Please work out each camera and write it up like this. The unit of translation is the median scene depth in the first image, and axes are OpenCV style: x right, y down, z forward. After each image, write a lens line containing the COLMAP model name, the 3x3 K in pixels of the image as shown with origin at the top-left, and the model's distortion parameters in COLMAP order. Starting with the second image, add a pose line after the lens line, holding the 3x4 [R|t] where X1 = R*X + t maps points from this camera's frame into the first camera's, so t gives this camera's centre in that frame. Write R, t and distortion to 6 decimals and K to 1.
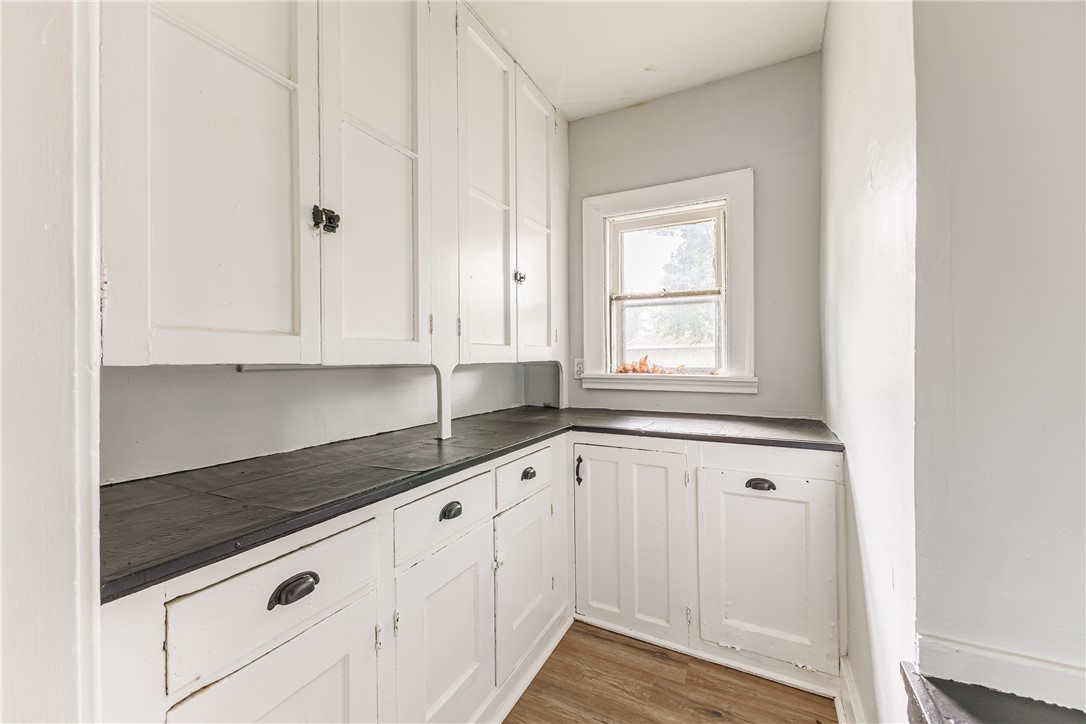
lens RADIAL K [[423.3, 0, 549.2], [0, 423.3, 362.4], [0, 0, 1]] dist [0.002611, 0.000335]
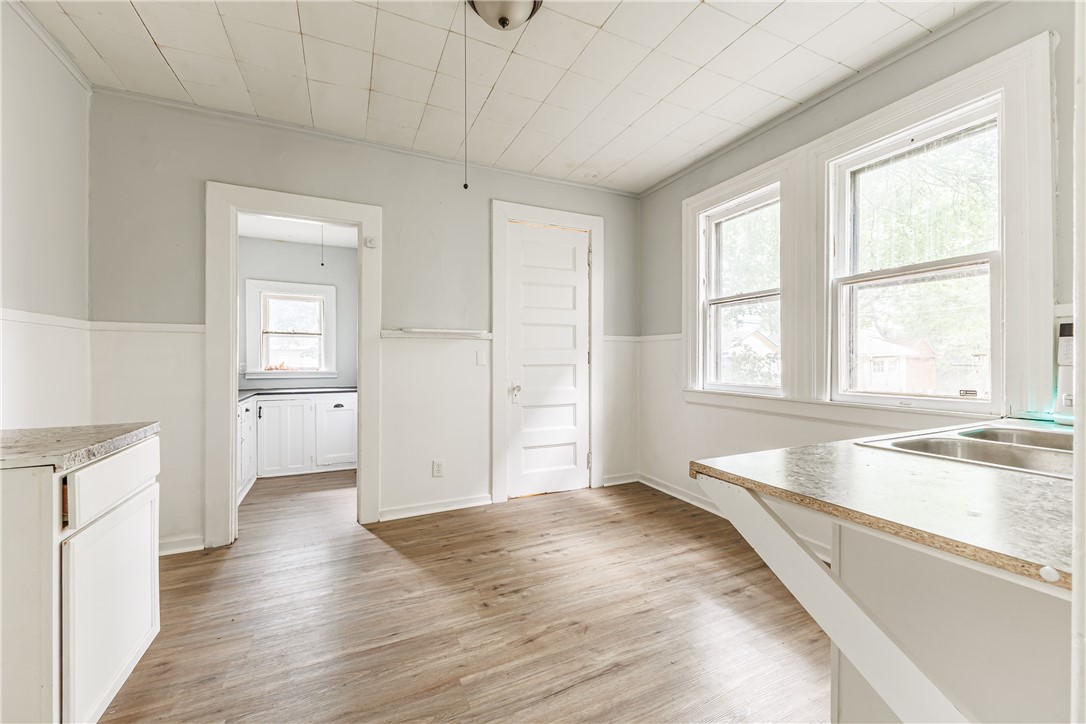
lens RADIAL K [[423.3, 0, 545.2], [0, 423.3, 359.9], [0, 0, 1]] dist [0.002611, 0.000335]
pose [[0.608579, 0.002528, 0.793489, -0.665104], [0.001198, 0.999991, -0.004105, -0.014895], [-0.793492, 0.003449, 0.608571, -1.332221]]
